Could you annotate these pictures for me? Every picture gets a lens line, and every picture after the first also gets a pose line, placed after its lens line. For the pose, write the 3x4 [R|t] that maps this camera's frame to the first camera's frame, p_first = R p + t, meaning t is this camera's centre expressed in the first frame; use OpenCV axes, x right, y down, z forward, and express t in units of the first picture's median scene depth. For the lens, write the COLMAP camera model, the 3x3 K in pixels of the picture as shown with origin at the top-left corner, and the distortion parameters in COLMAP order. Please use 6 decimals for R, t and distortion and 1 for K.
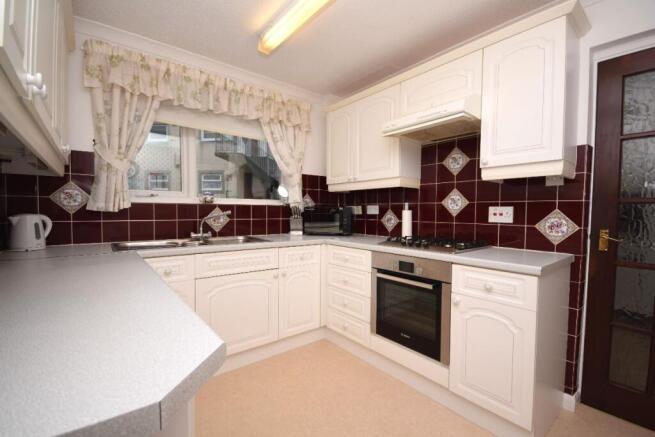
lens RADIAL K [[289.0, 0, 330.6], [0, 289.0, 220.2], [0, 0, 1]] dist [0.001775, 0.000109]
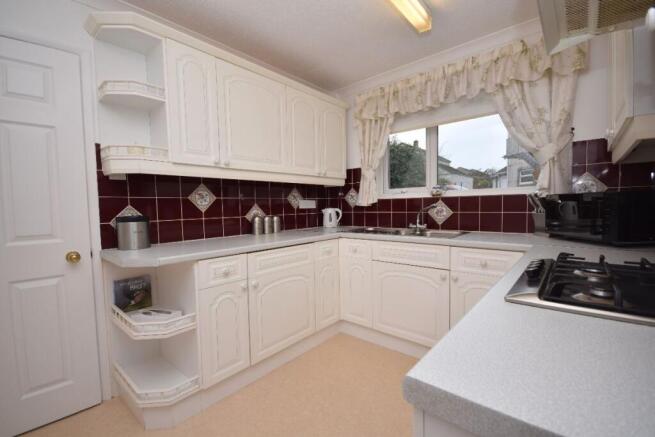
lens RADIAL K [[289.0, 0, 331.3], [0, 289.0, 218.2], [0, 0, 1]] dist [0.001775, 0.000109]
pose [[0.178562, 0.031208, -0.983434, 0.627761], [-0.008985, 0.999507, 0.030087, -0.010310], [0.983888, 0.003464, 0.178754, 0.537163]]
